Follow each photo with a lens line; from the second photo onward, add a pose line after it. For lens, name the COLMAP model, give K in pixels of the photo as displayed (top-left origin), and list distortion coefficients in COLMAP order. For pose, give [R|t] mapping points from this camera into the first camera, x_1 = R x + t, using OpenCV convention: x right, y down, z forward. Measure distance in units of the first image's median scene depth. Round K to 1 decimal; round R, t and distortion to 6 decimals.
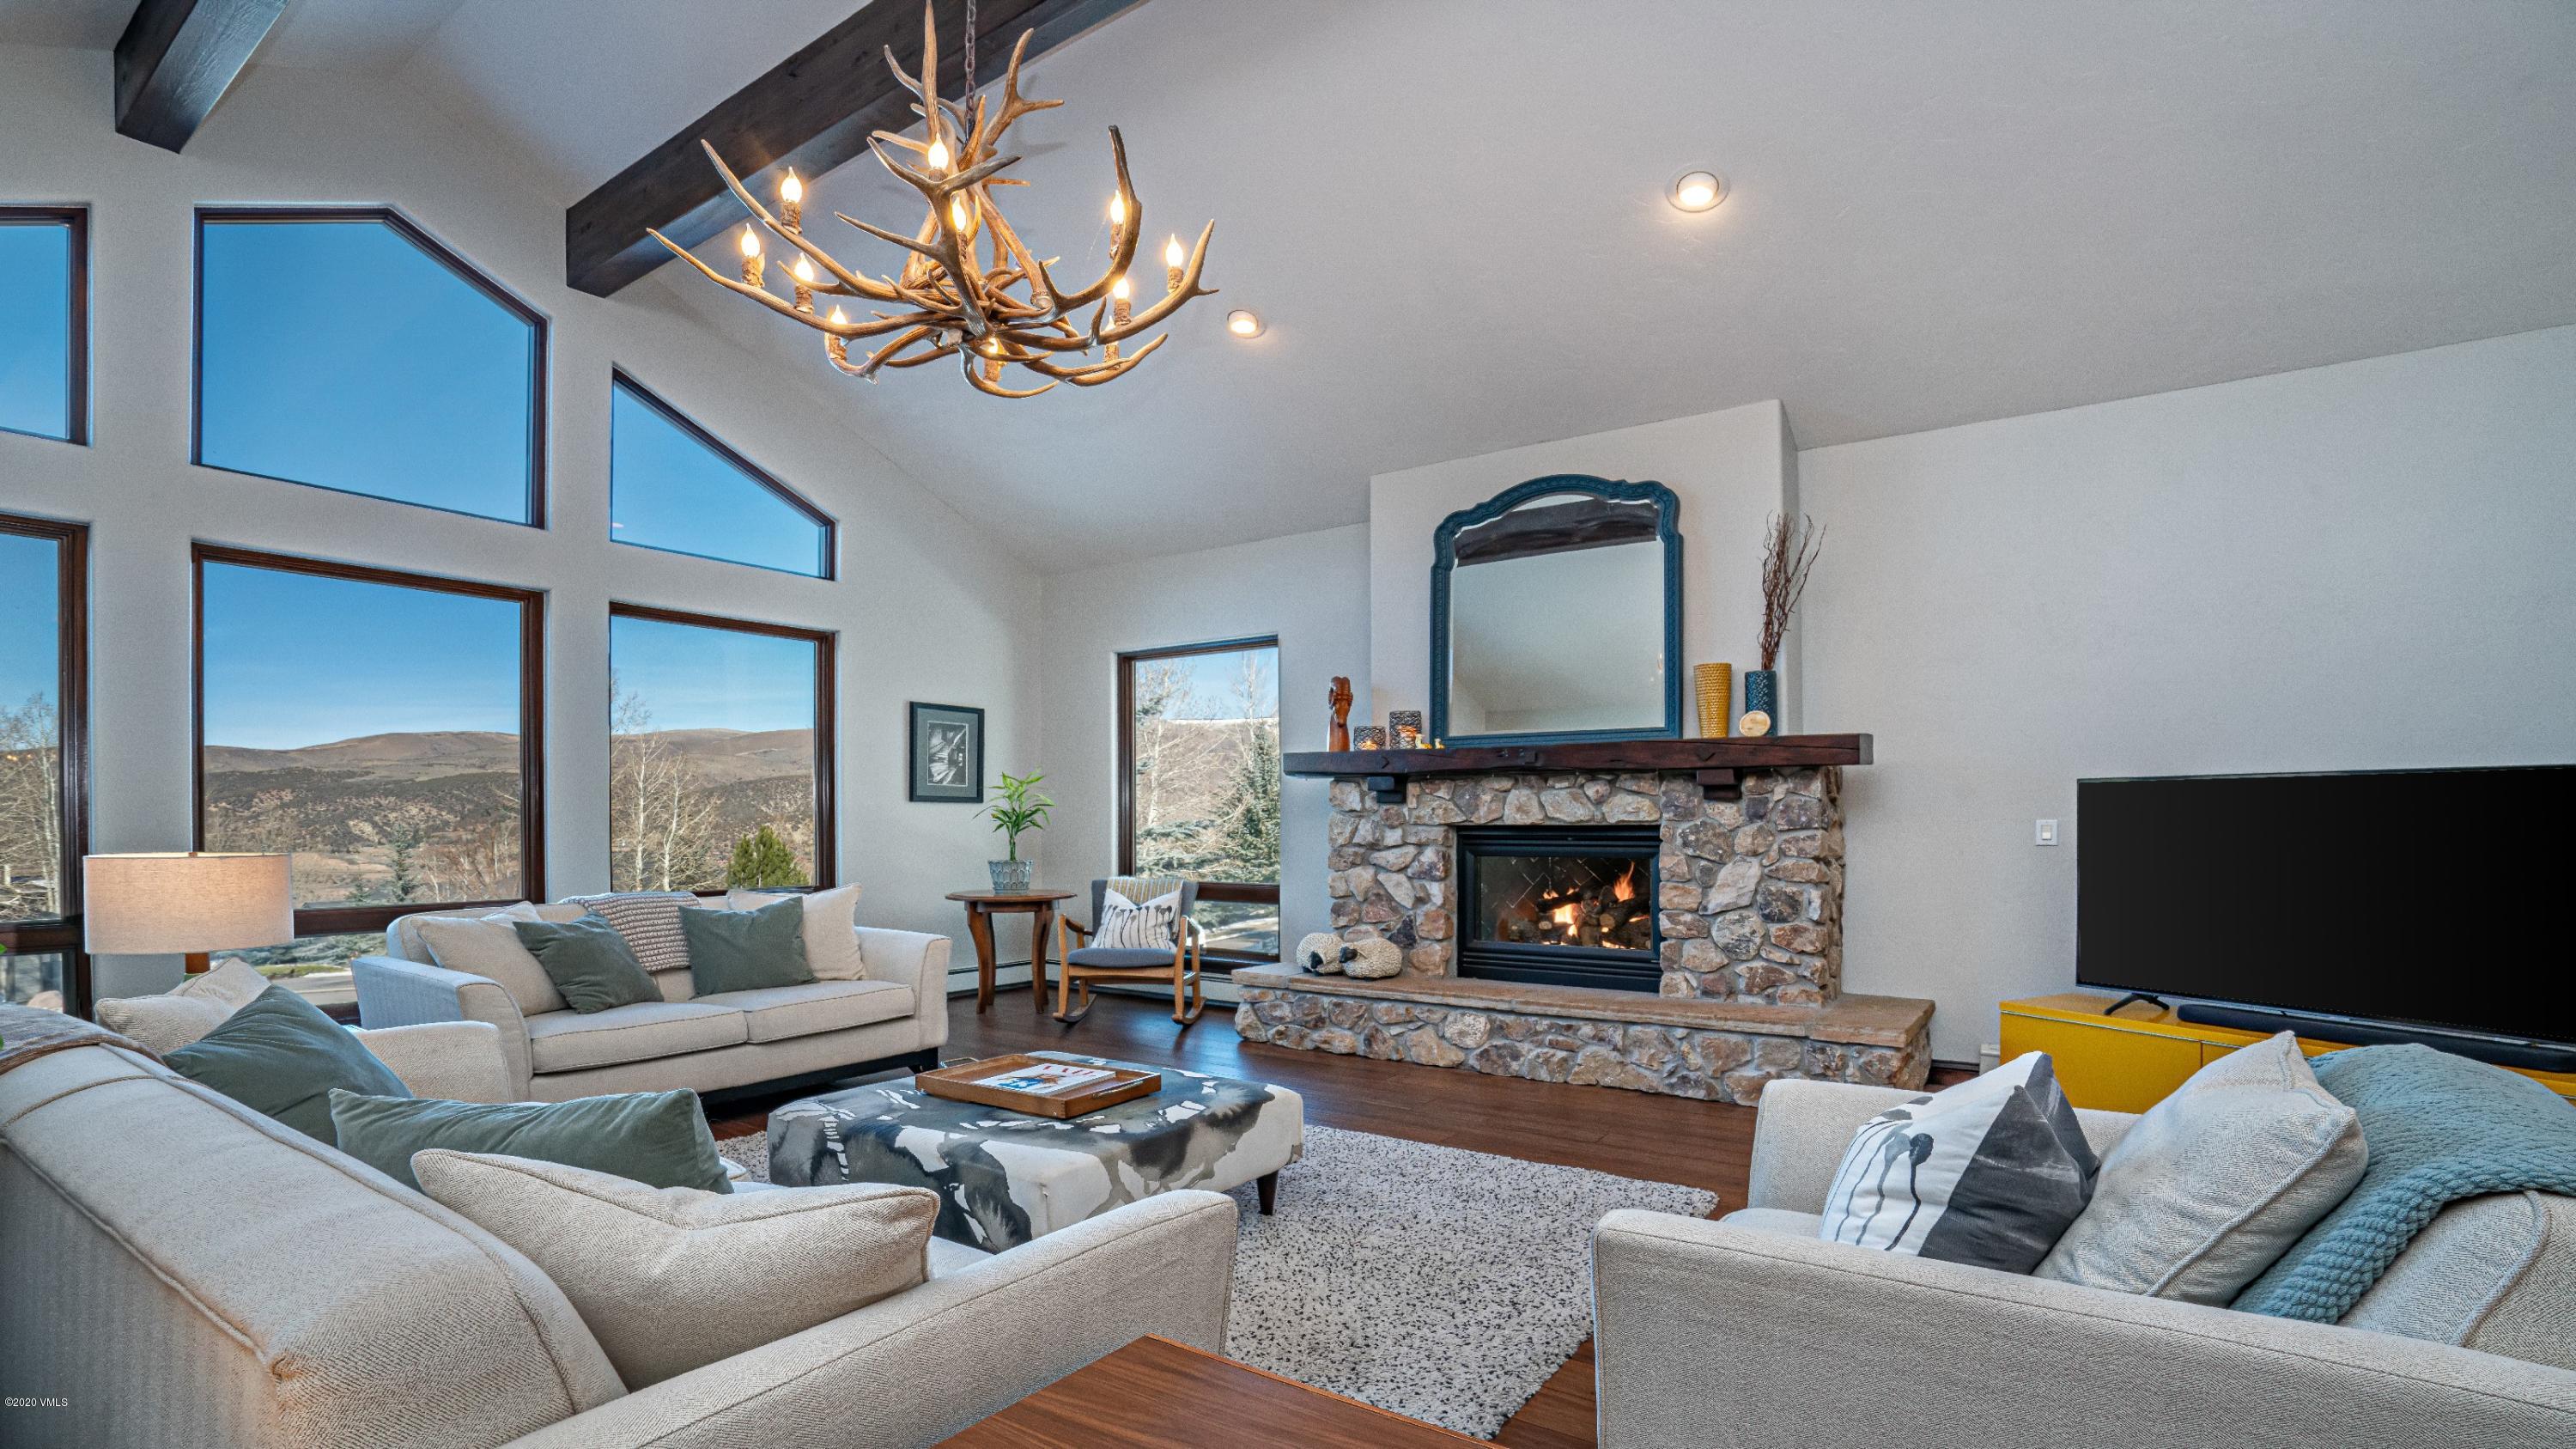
lens RADIAL K [[1218.1, 0, 1242.3], [0, 1218.1, 736.5], [0, 0, 1]] dist [-0.047620, 0.000160]
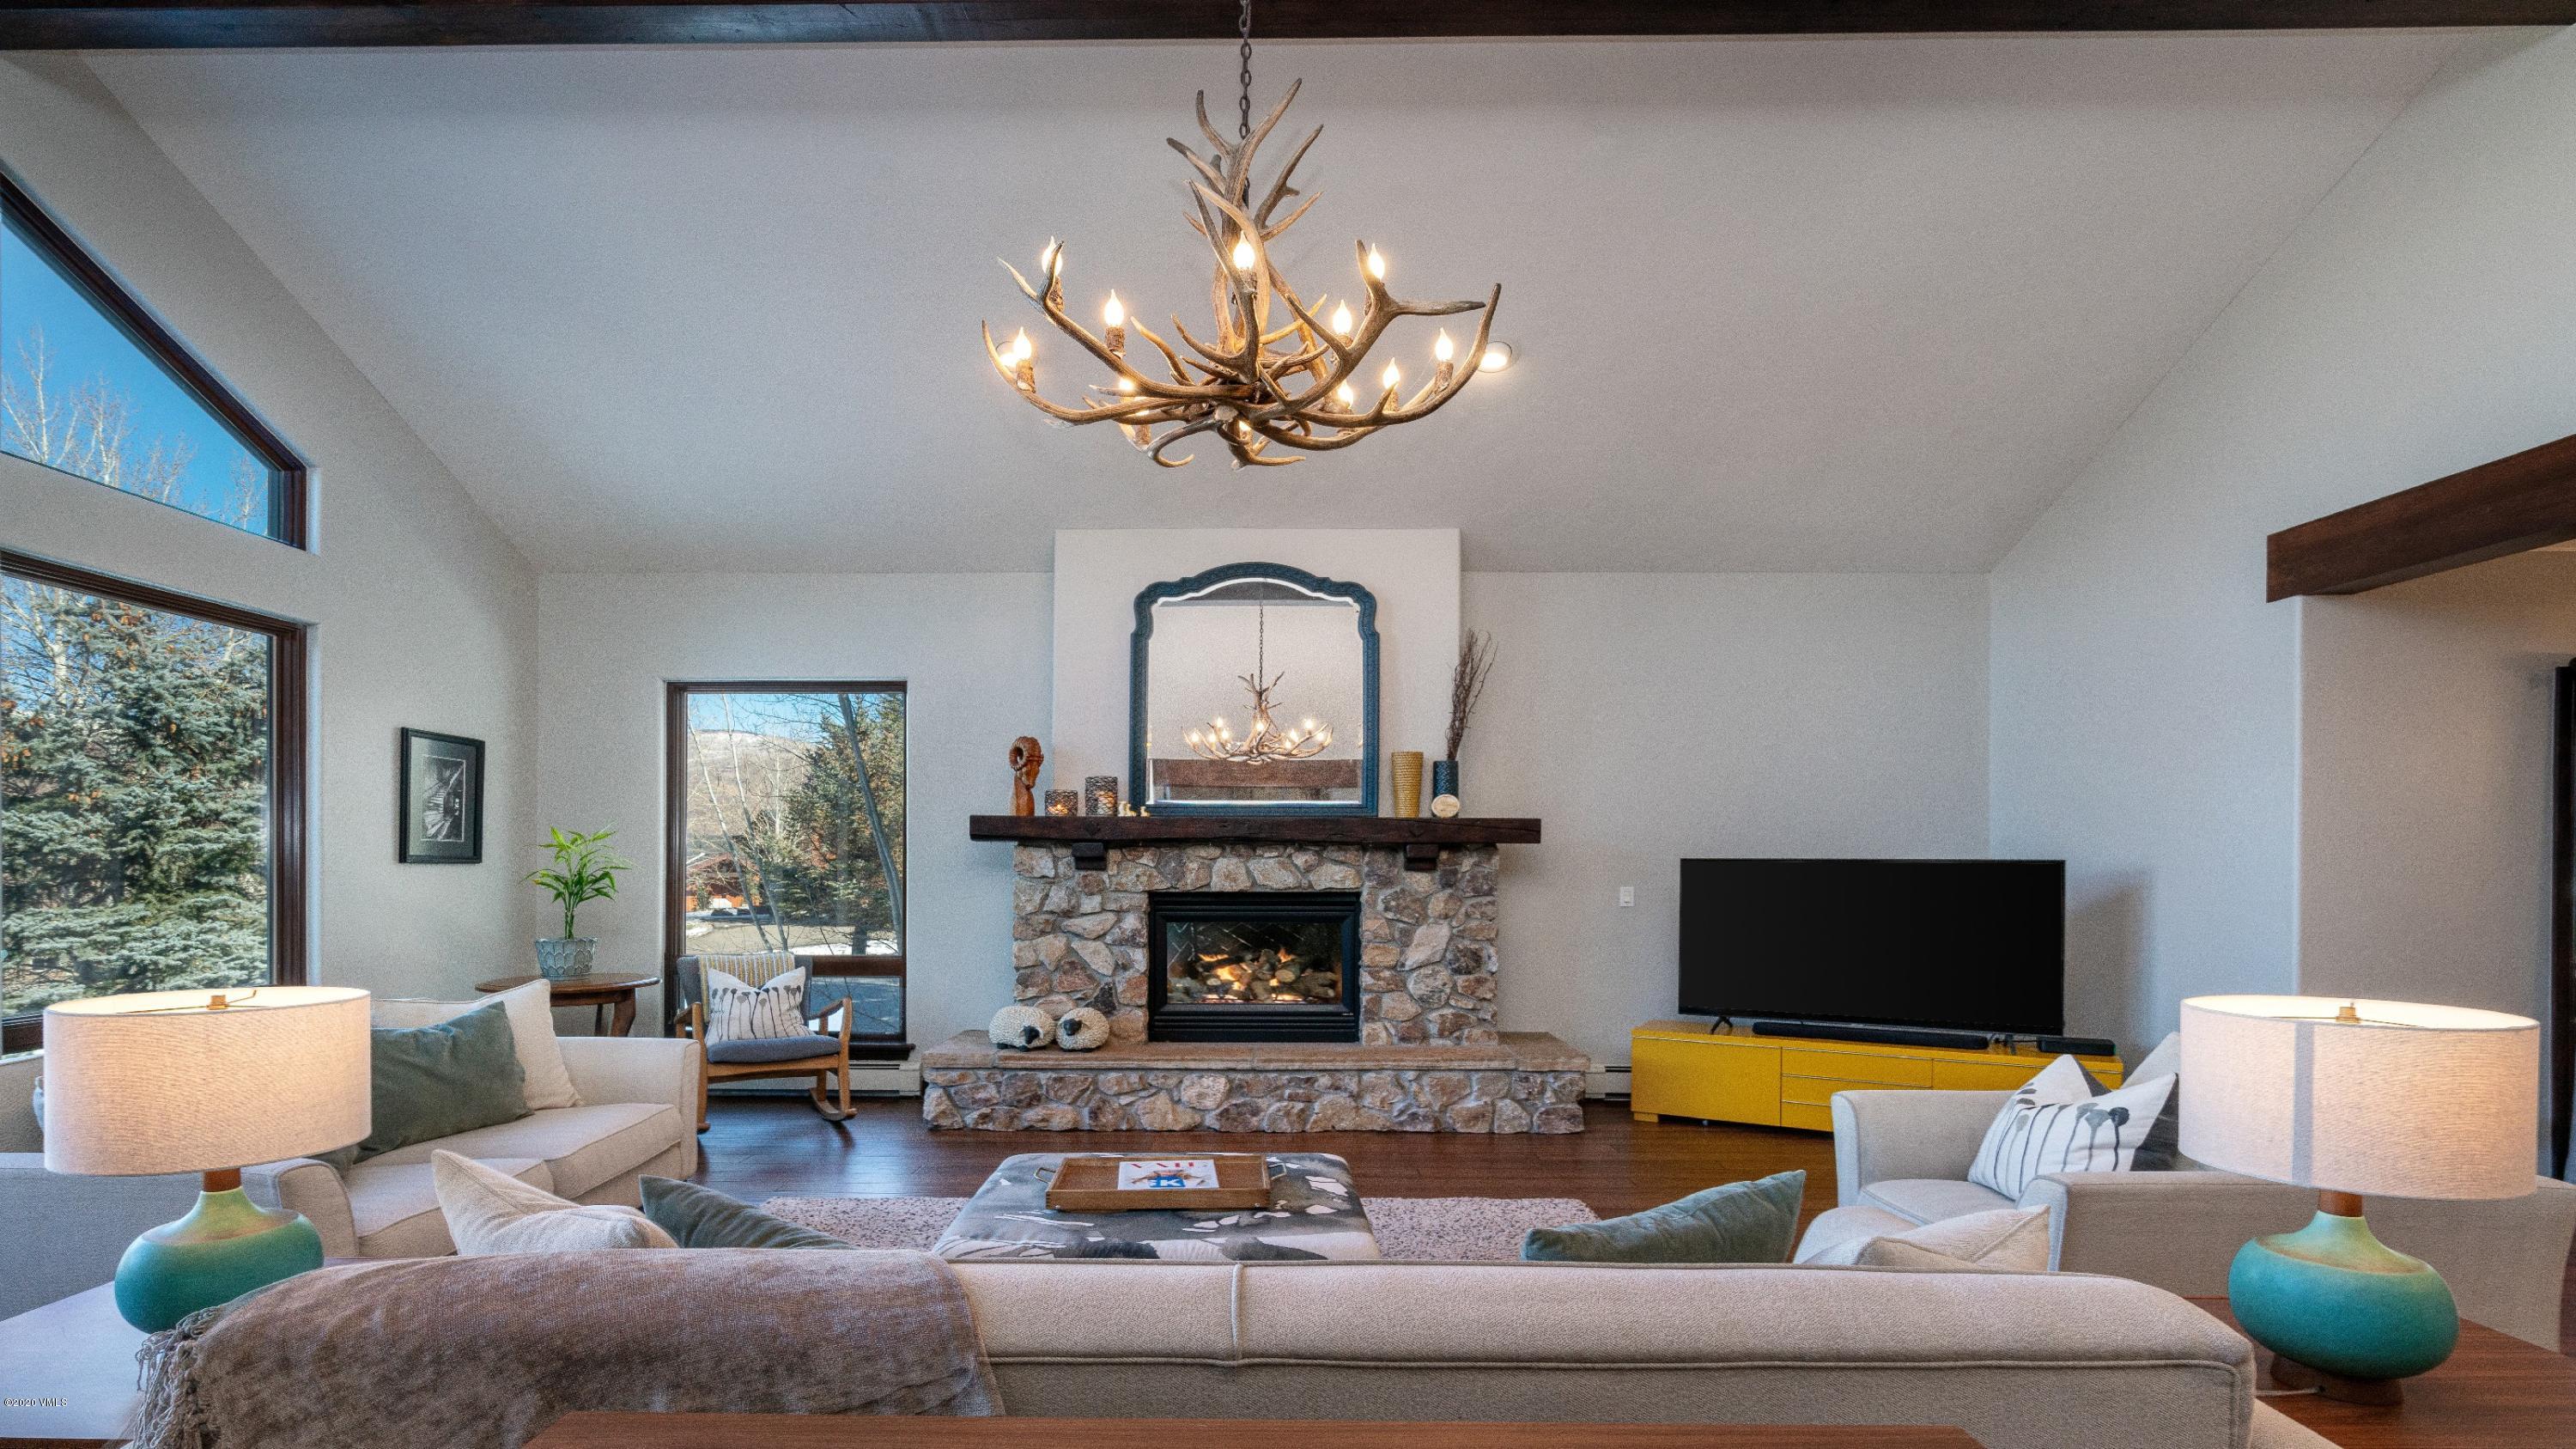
lens RADIAL K [[1311.9, 0, 1235.6], [0, 1311.9, 786.6], [0, 0, 1]] dist [-0.002244, -0.000120]
pose [[0.813417, 0.036172, 0.580556, -0.447439], [-0.040781, 0.999155, -0.005115, -0.012780], [-0.580250, -0.019515, 0.814204, 0.080629]]
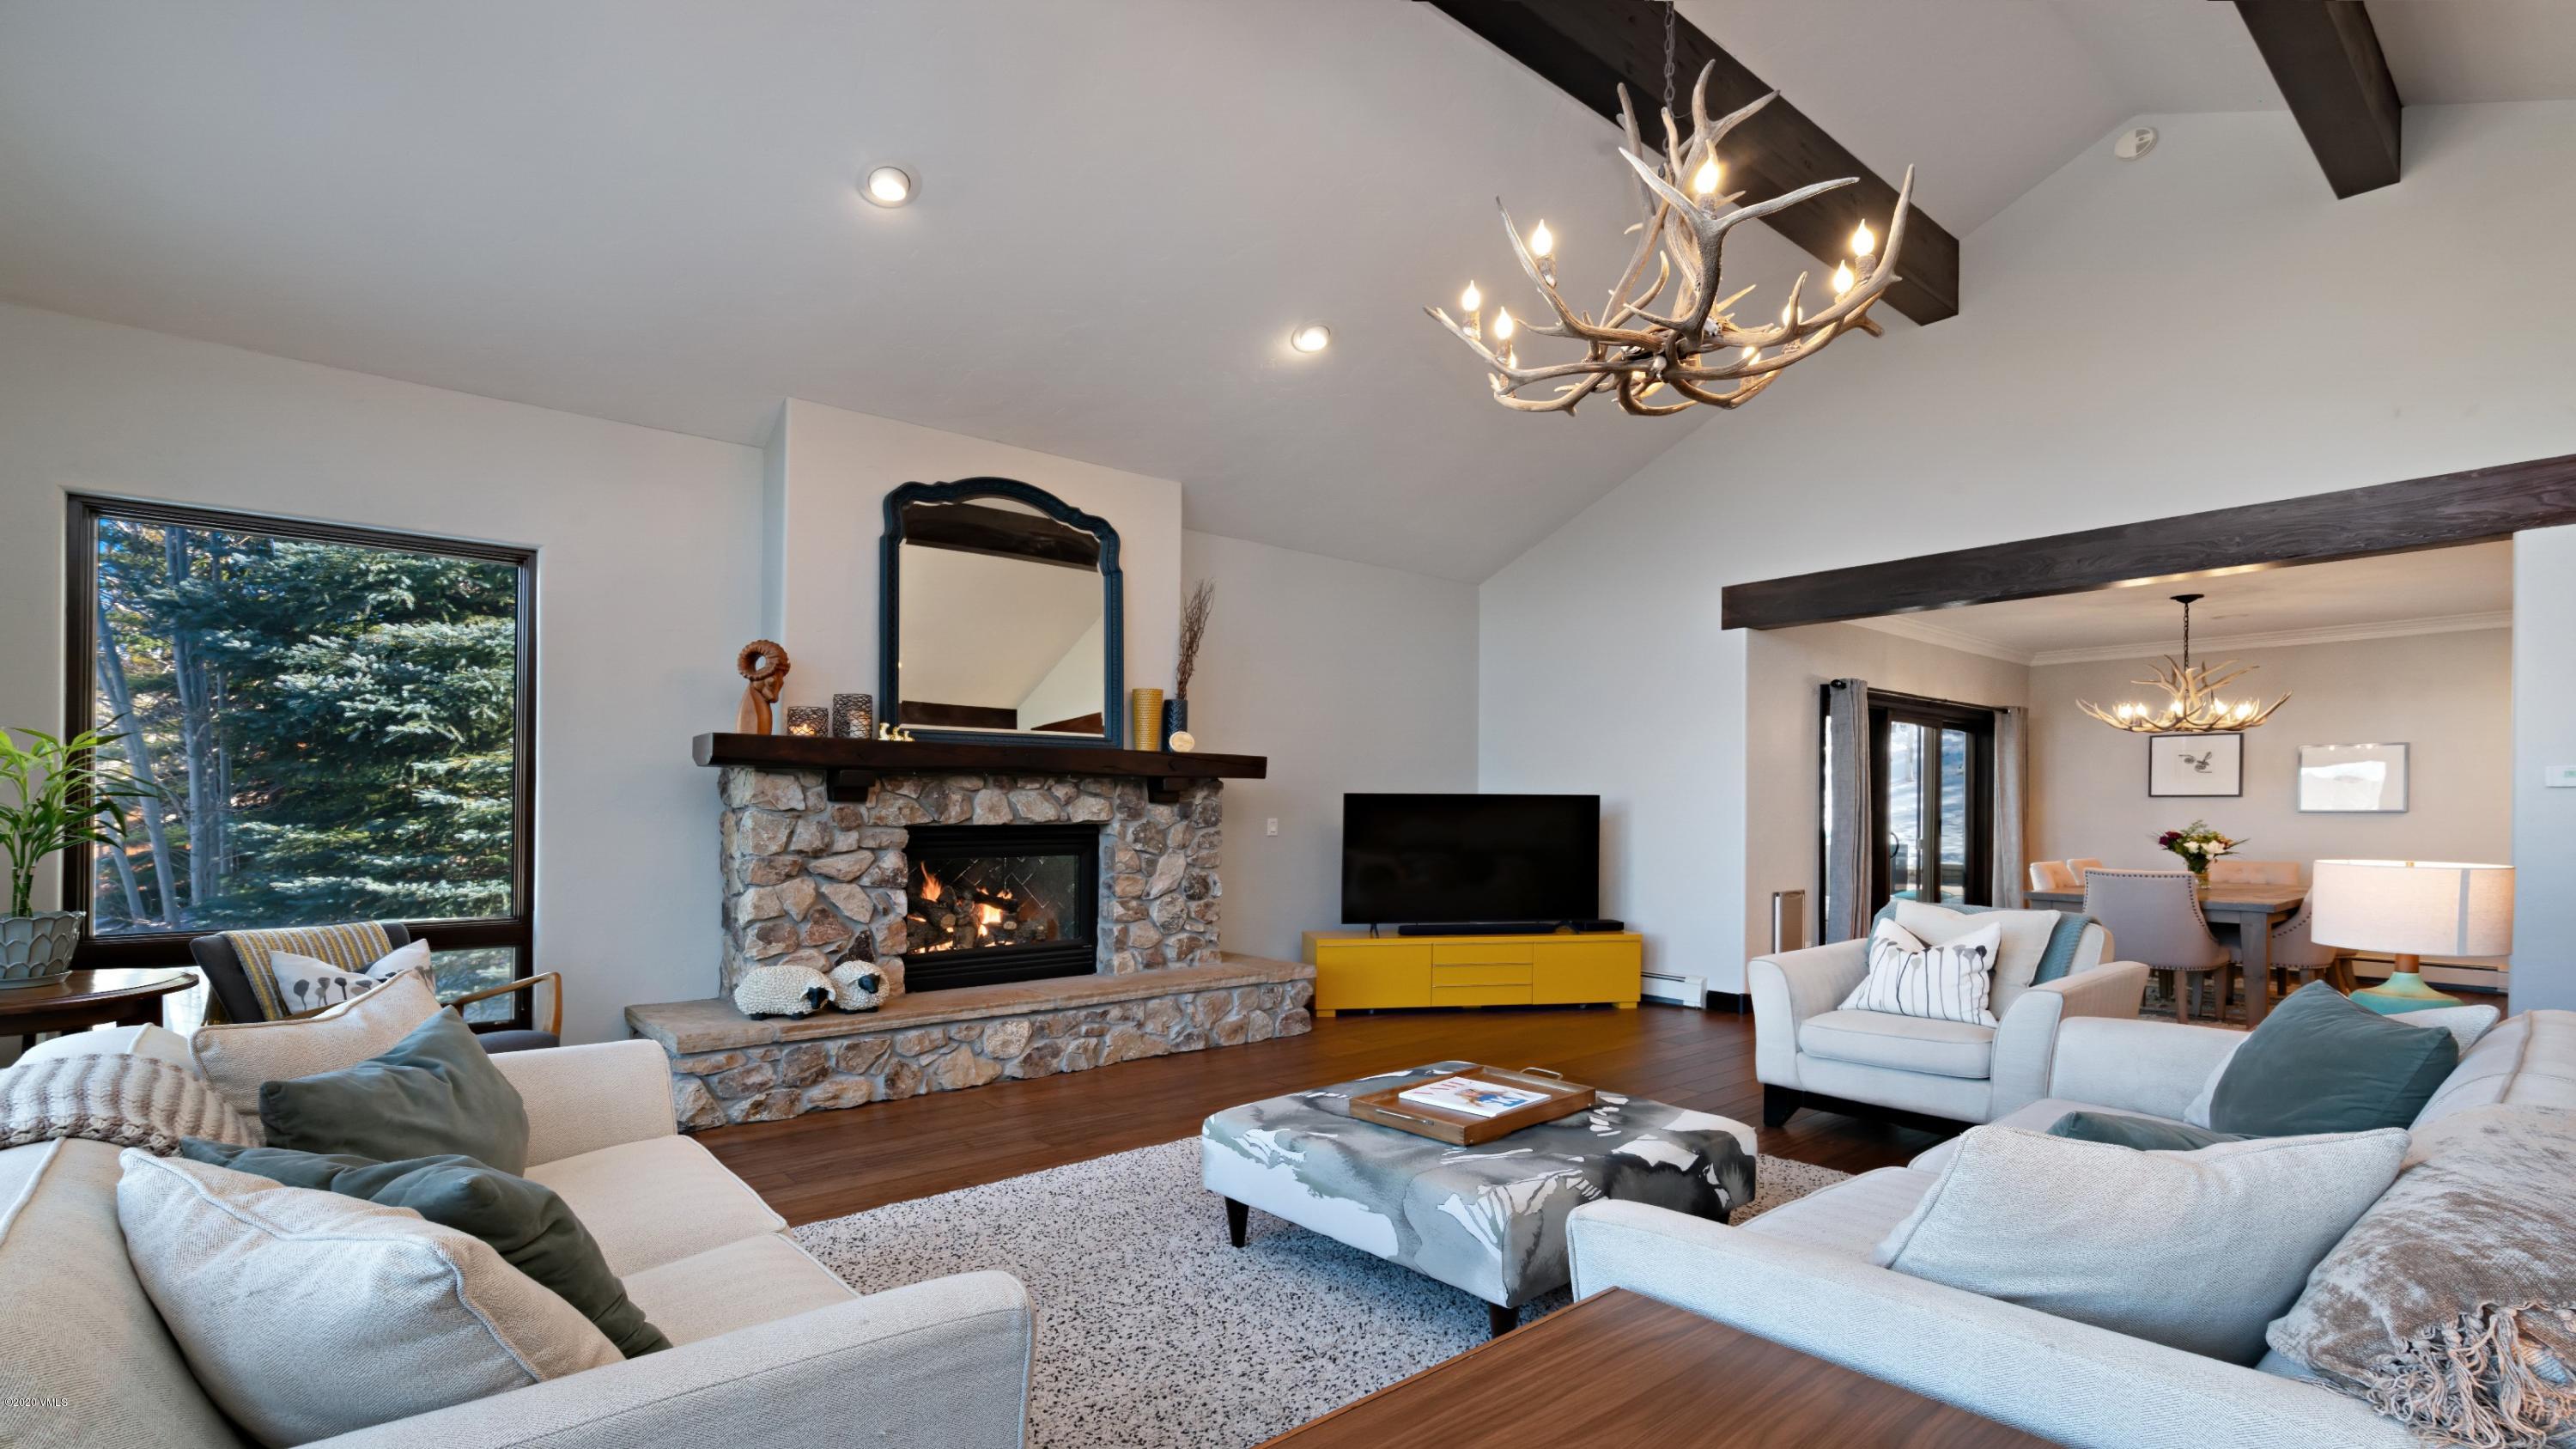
lens RADIAL K [[1189.0, 0, 1288.0], [0, 1189.0, 724.5], [0, 0, 1]] dist [-0.002522, -0.000178]
pose [[0.224109, 0.069895, 0.972055, -0.694624], [-0.065544, 0.996248, -0.056523, 0.031592], [-0.972358, -0.051045, 0.227849, 0.577086]]
